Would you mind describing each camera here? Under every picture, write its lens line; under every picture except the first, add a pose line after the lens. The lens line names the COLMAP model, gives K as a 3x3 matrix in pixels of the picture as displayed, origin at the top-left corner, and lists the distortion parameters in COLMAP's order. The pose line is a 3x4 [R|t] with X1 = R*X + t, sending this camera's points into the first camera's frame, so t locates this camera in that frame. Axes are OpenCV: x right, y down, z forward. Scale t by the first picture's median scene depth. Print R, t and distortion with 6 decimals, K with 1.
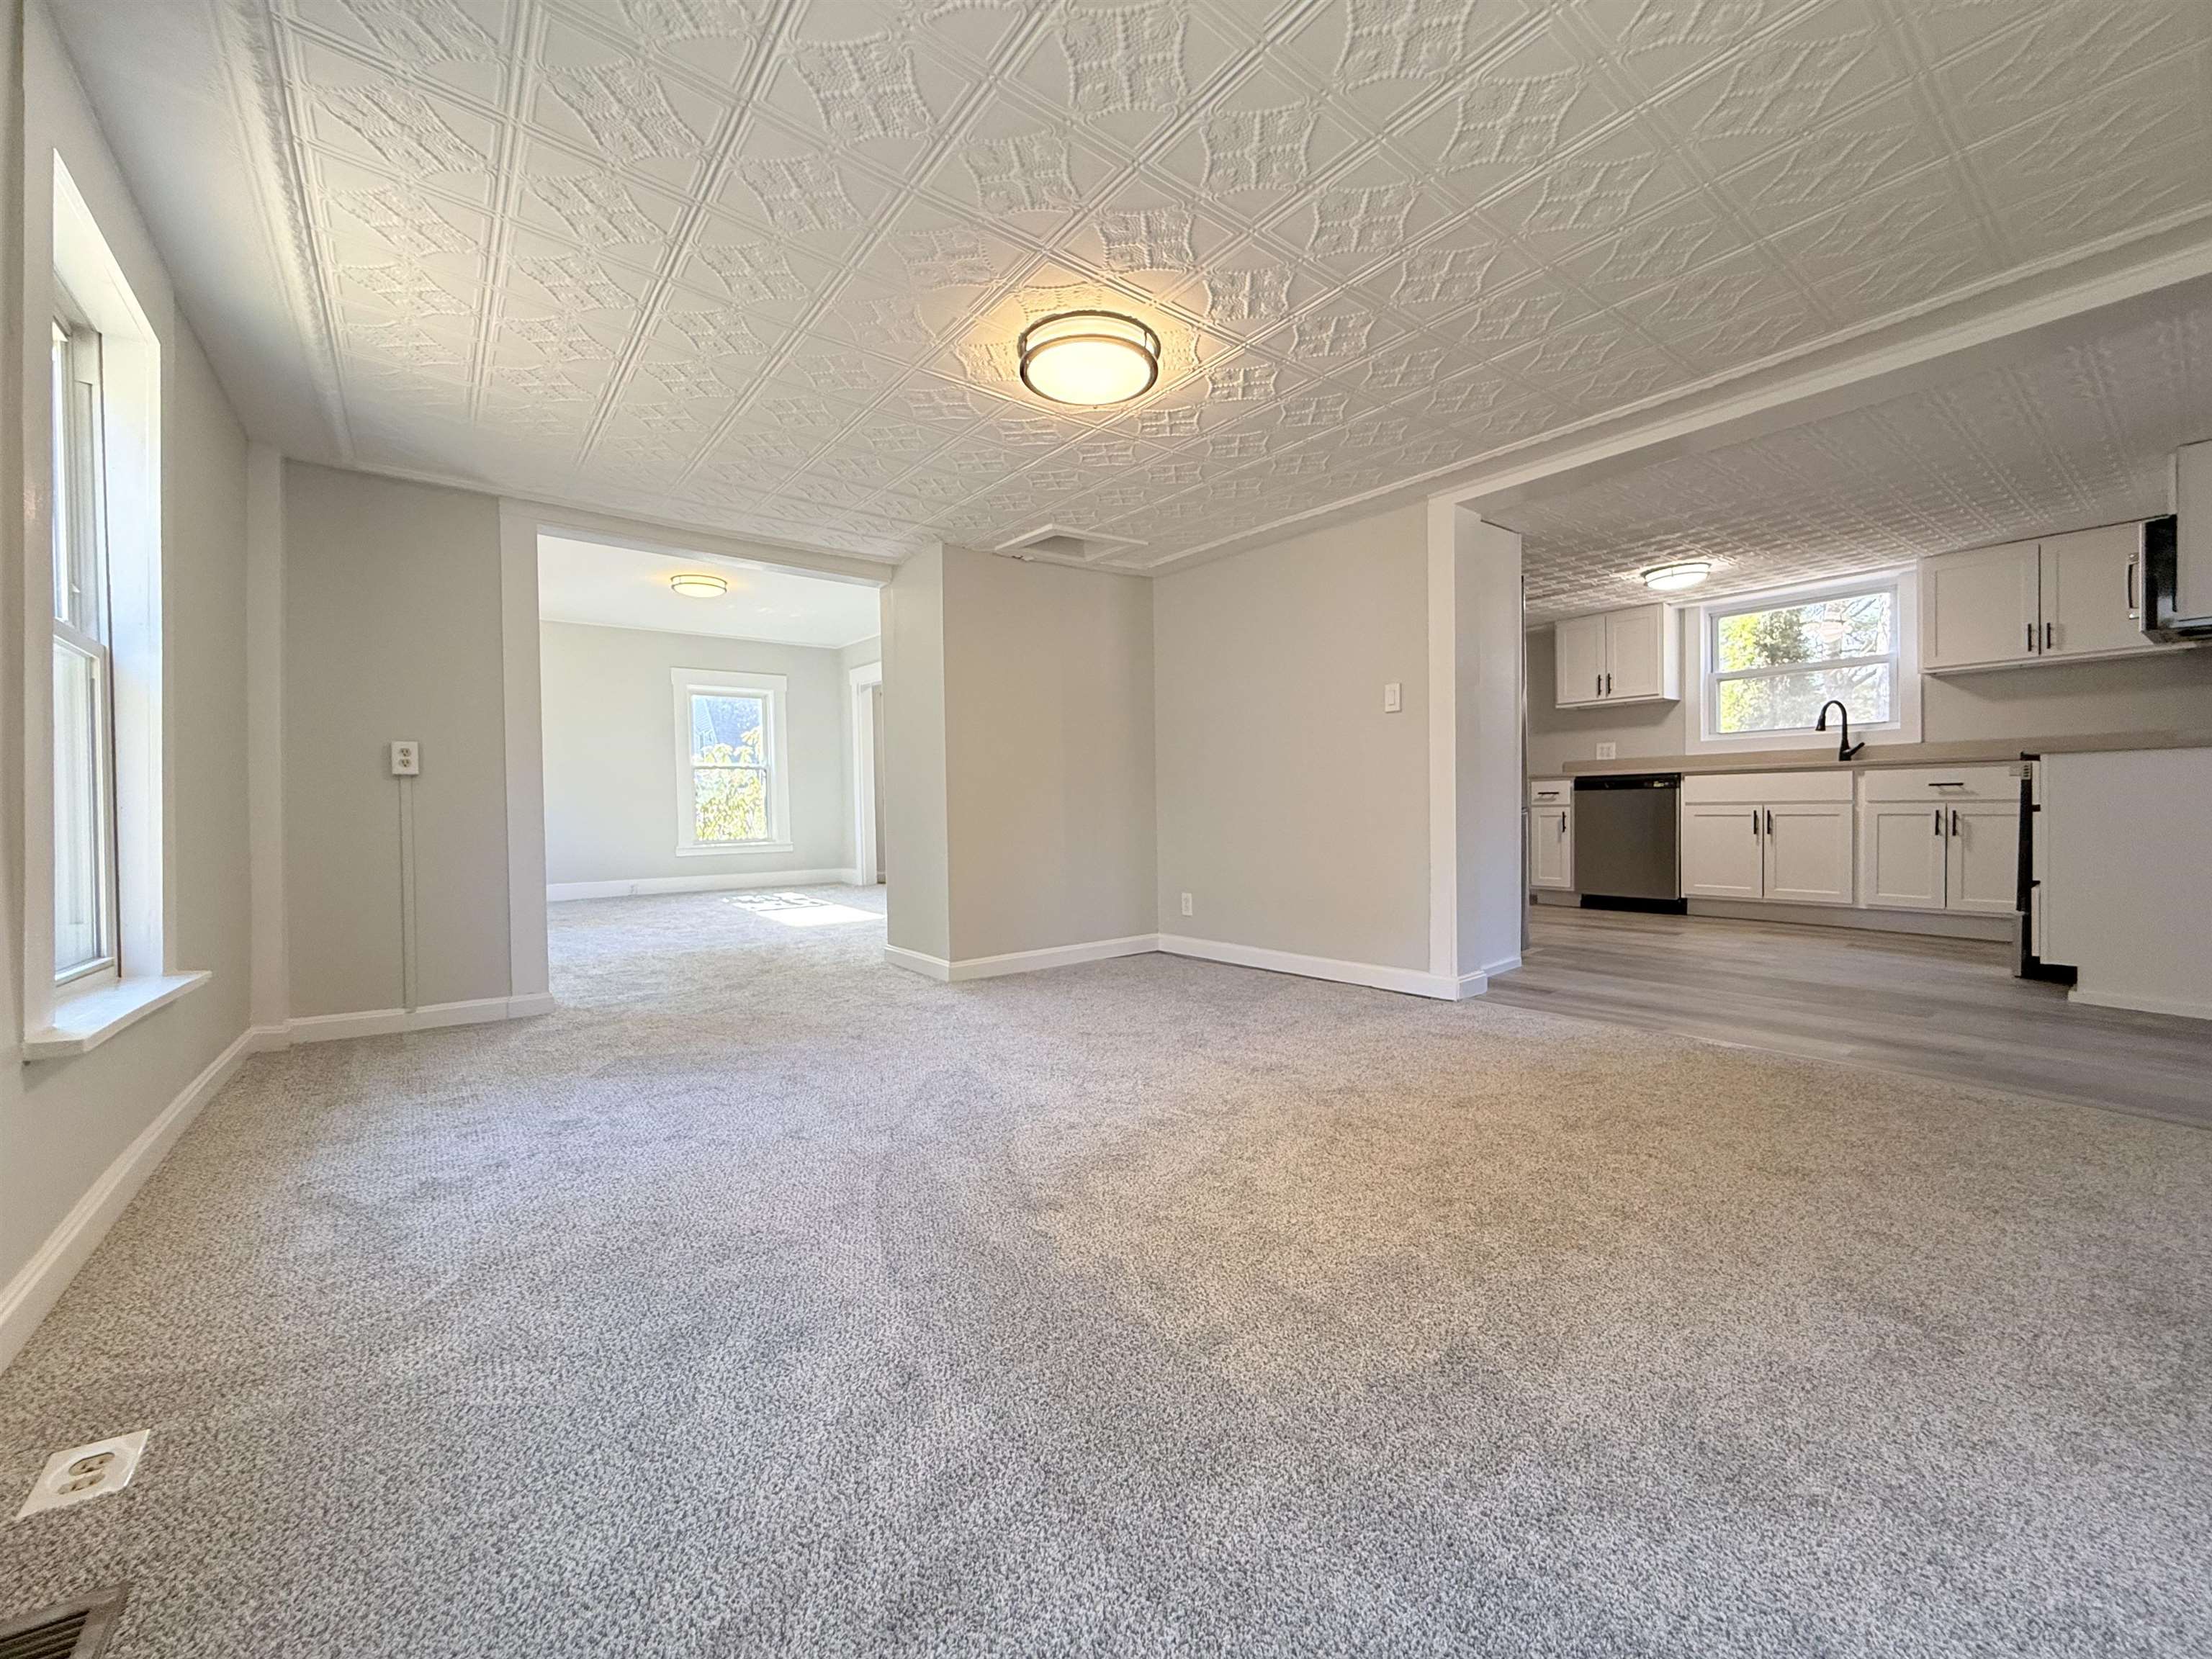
lens RADIAL K [[874.5, 0, 1101.1], [0, 874.5, 822.7], [0, 0, 1]] dist [0.002065, 0.000168]
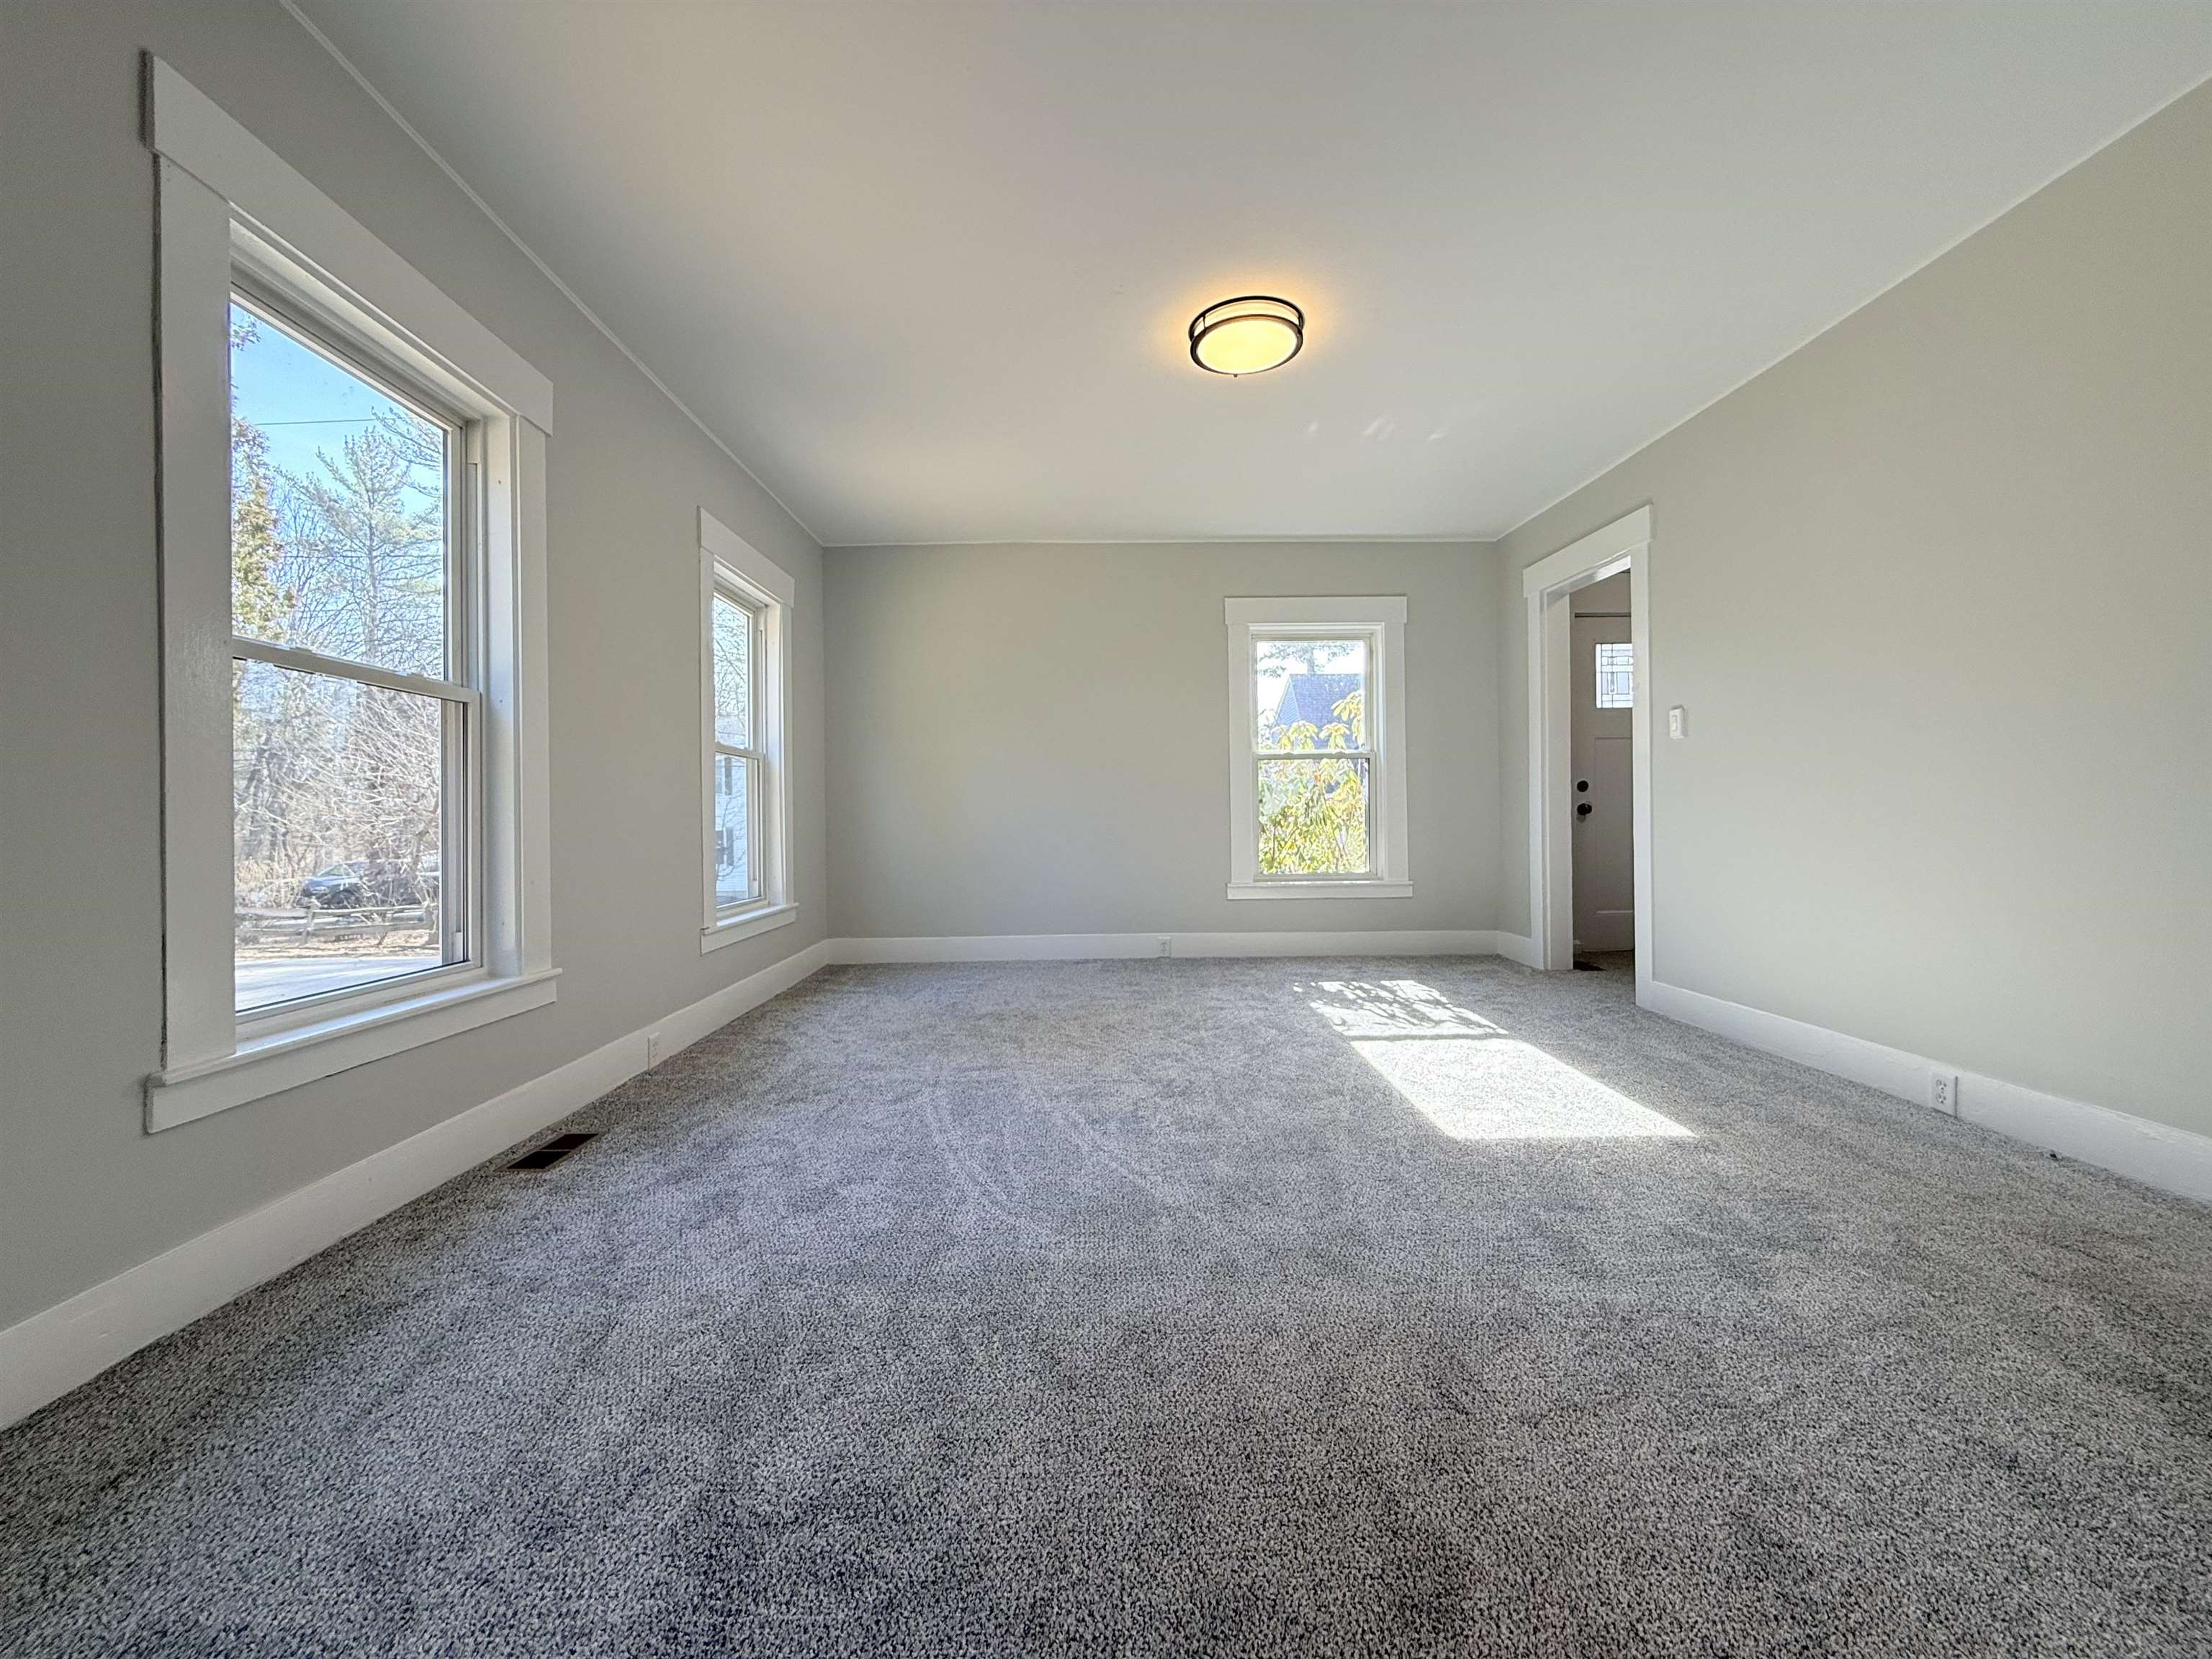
lens RADIAL K [[874.5, 0, 1101.1], [0, 874.5, 822.7], [0, 0, 1]] dist [0.002065, 0.000168]
pose [[0.793655, 0.012742, -0.608234, -0.383363], [-0.016445, 0.999865, -0.000513, -0.030802], [0.608145, 0.010410, 0.793757, 0.965606]]
